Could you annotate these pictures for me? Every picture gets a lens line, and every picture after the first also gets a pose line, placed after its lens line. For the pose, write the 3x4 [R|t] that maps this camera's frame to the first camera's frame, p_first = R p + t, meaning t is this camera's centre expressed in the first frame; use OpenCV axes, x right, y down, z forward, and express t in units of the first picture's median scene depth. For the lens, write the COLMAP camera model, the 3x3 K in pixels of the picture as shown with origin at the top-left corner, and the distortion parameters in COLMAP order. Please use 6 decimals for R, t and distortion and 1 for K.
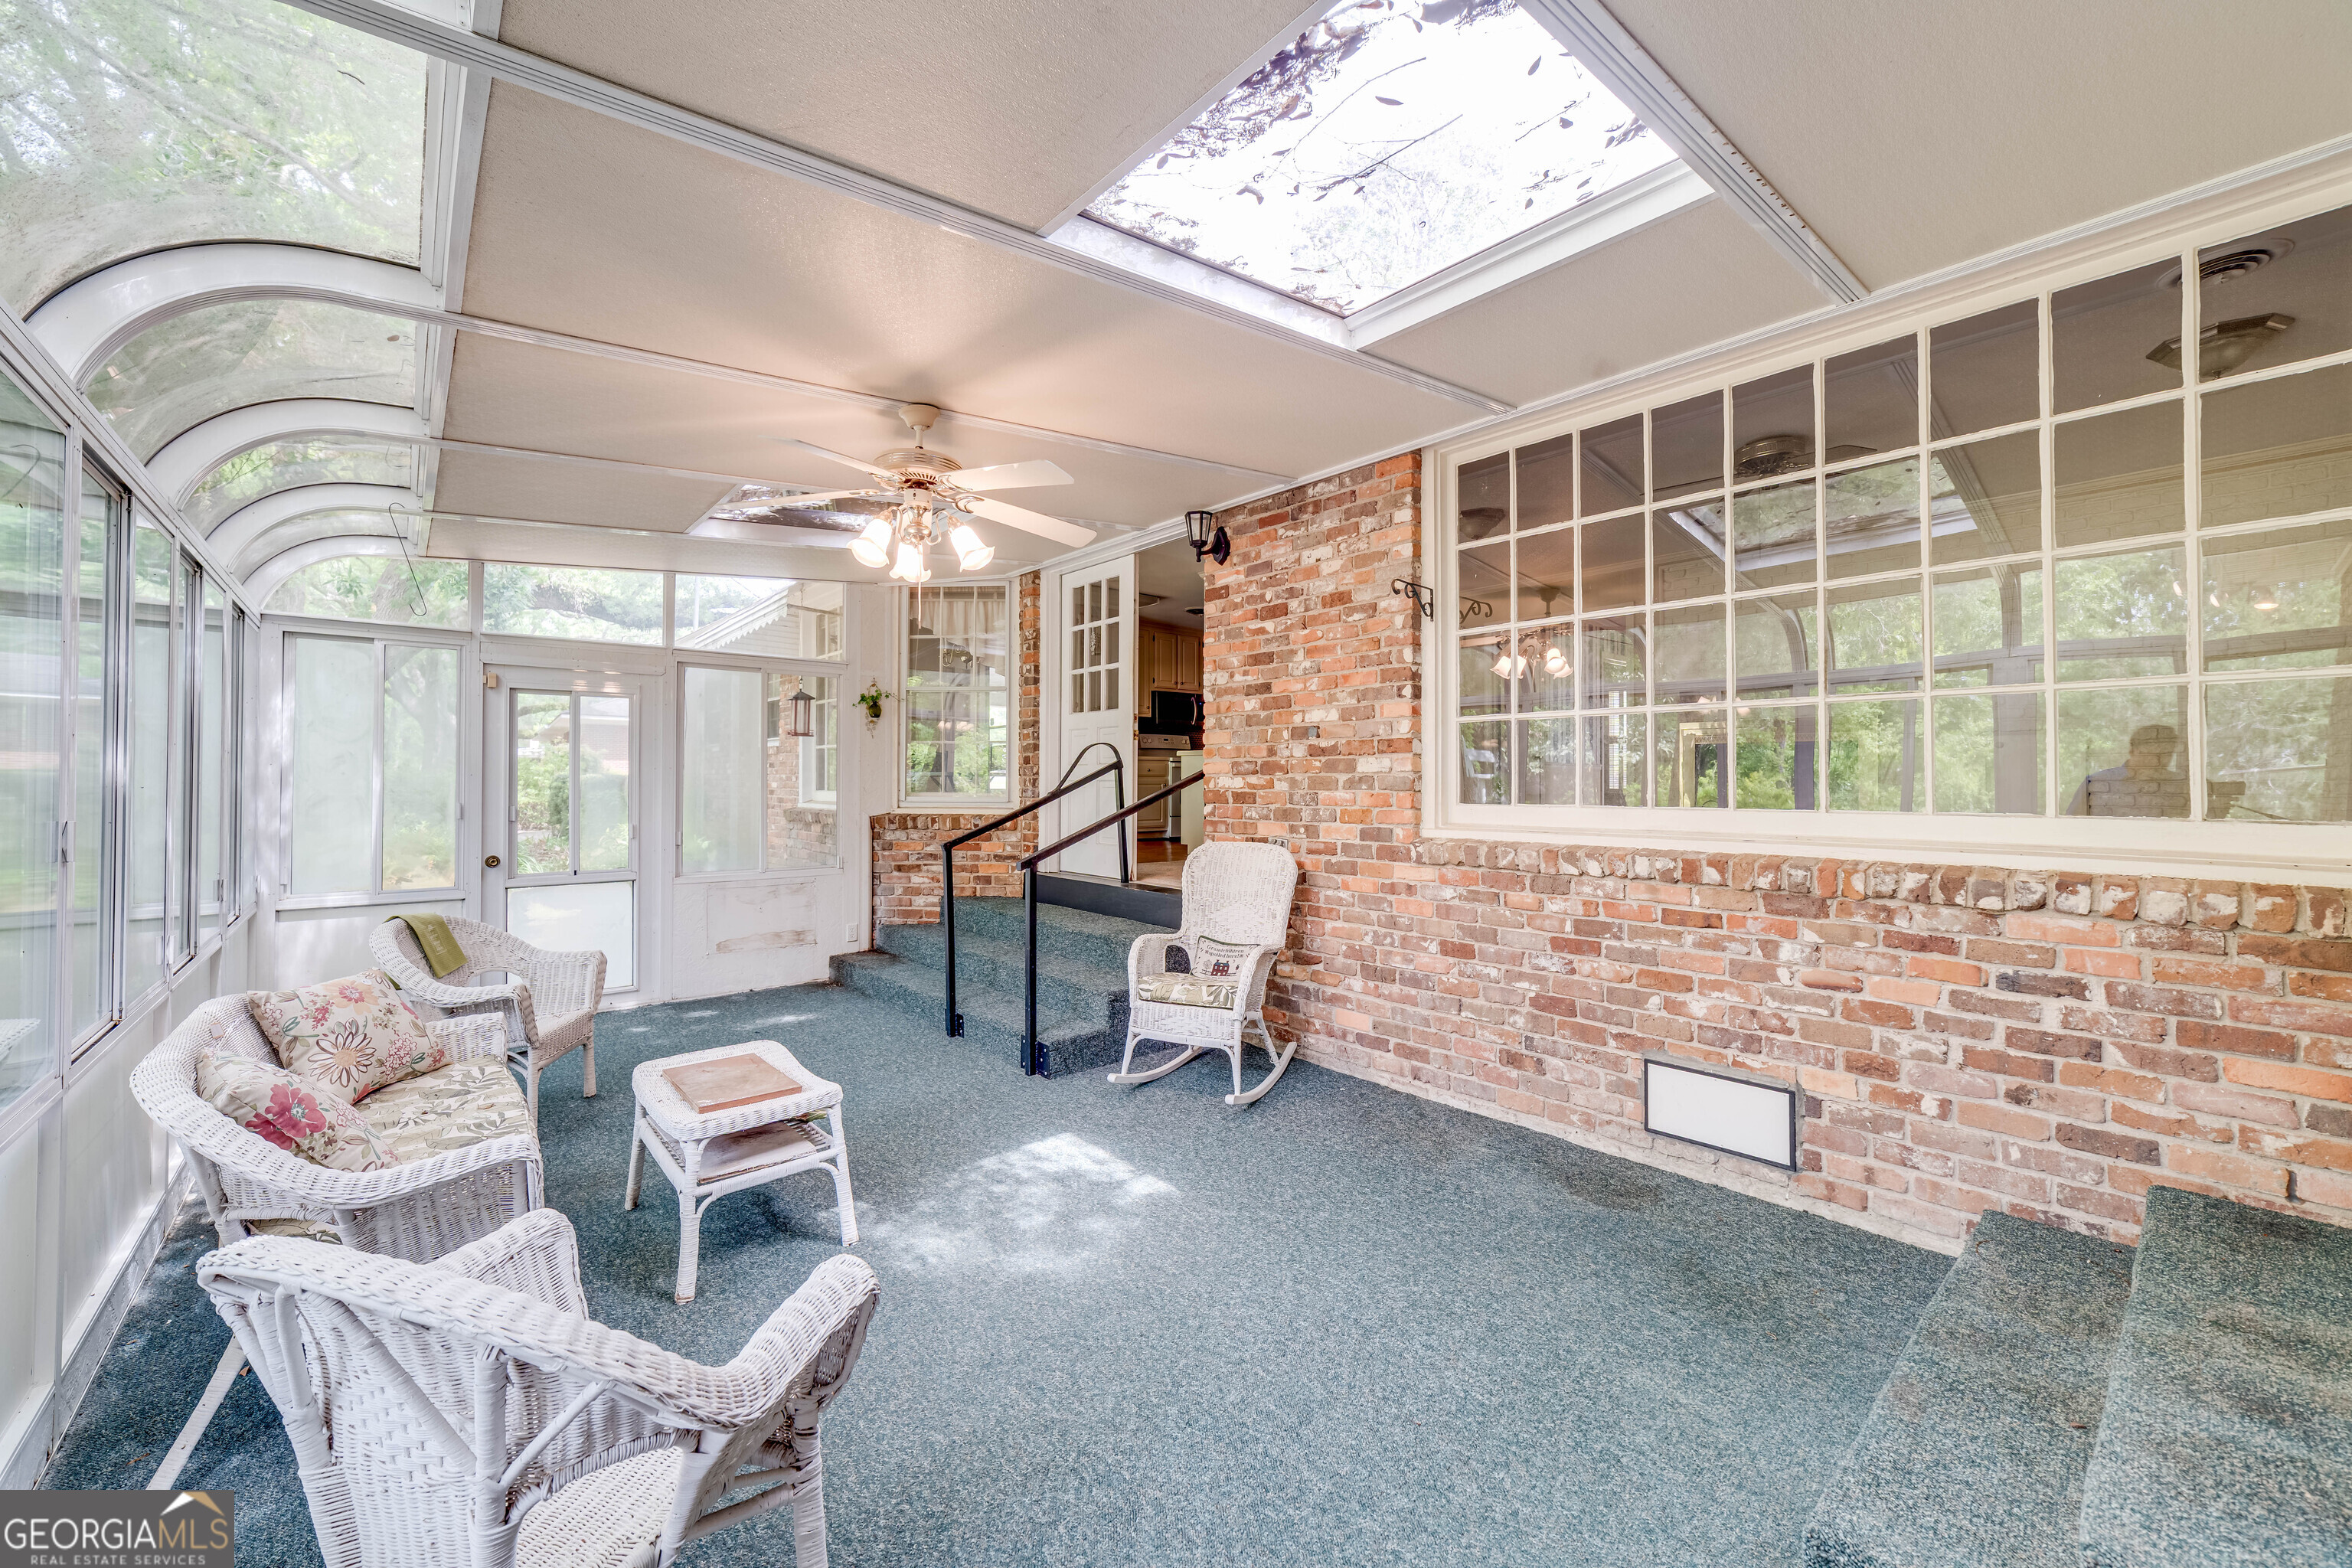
lens RADIAL K [[906.4, 0, 1160.7], [0, 906.4, 768.4], [0, 0, 1]] dist [0.000660, 0.000167]
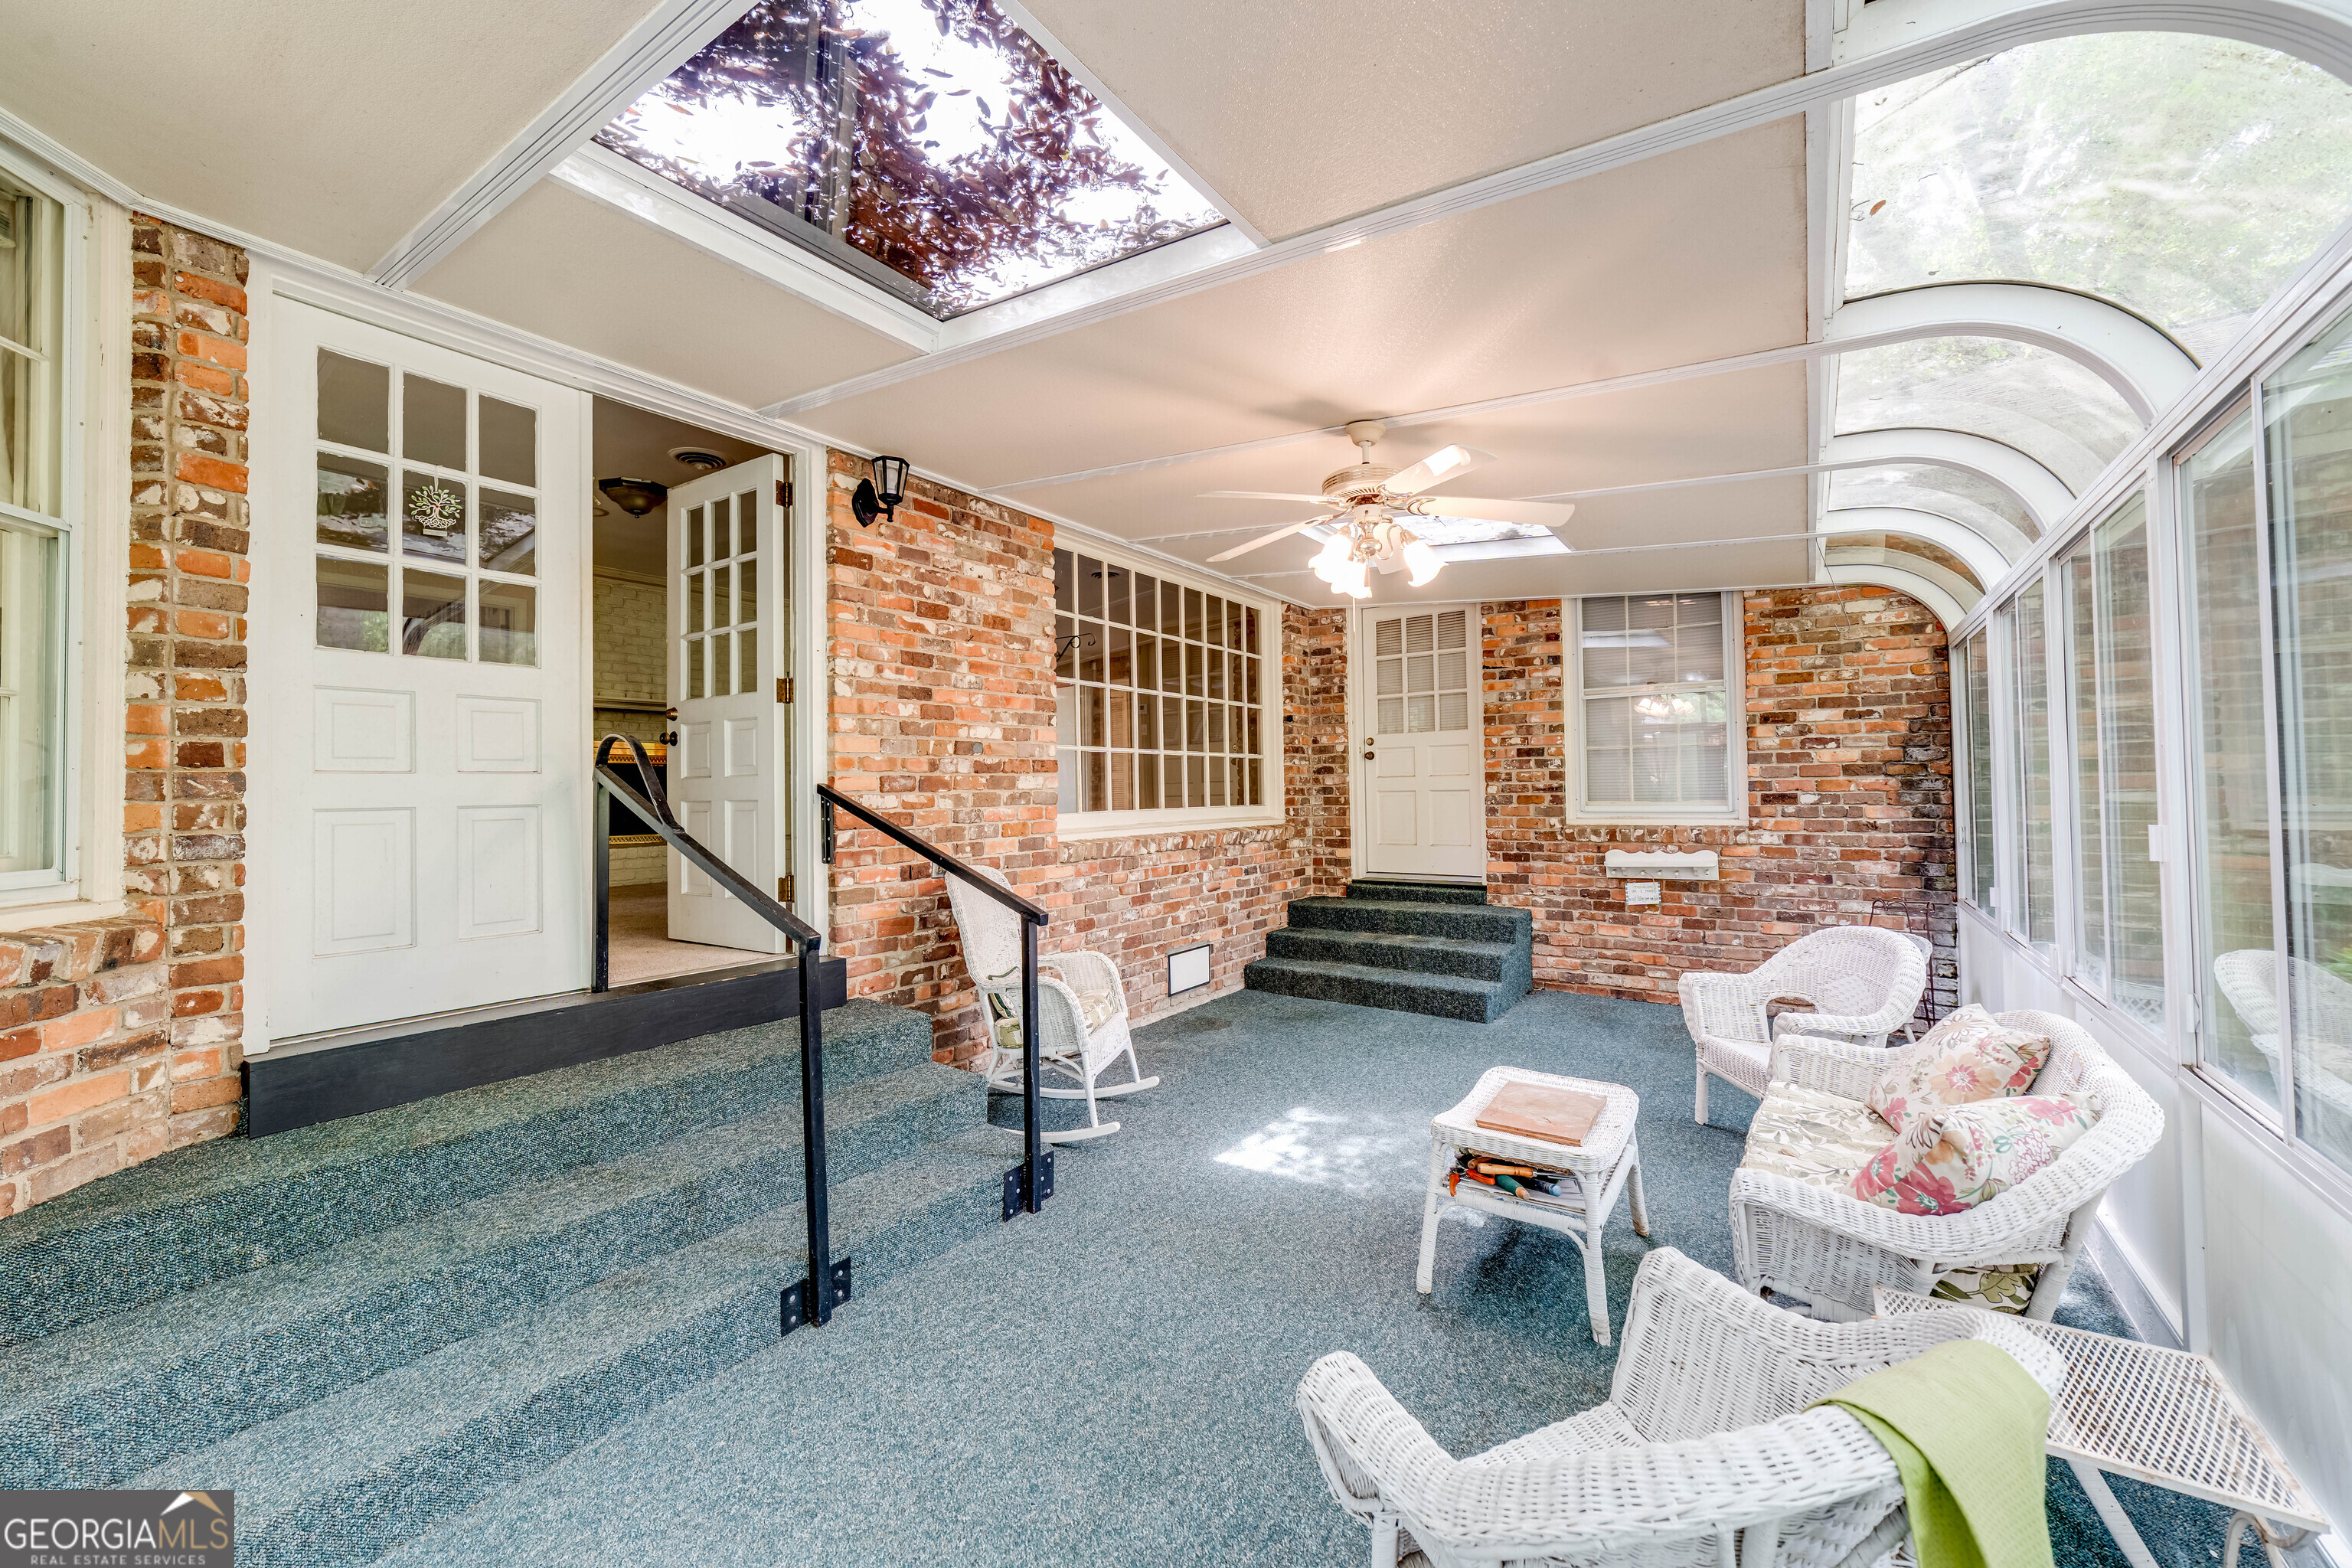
lens RADIAL K [[906.4, 0, 1160.7], [0, 906.4, 768.4], [0, 0, 1]] dist [0.000660, 0.000167]
pose [[-0.226430, 0.026769, 0.973659, -0.849185], [0.002197, 0.999634, -0.026972, 0.009169], [-0.974025, -0.003969, -0.226406, 1.041157]]
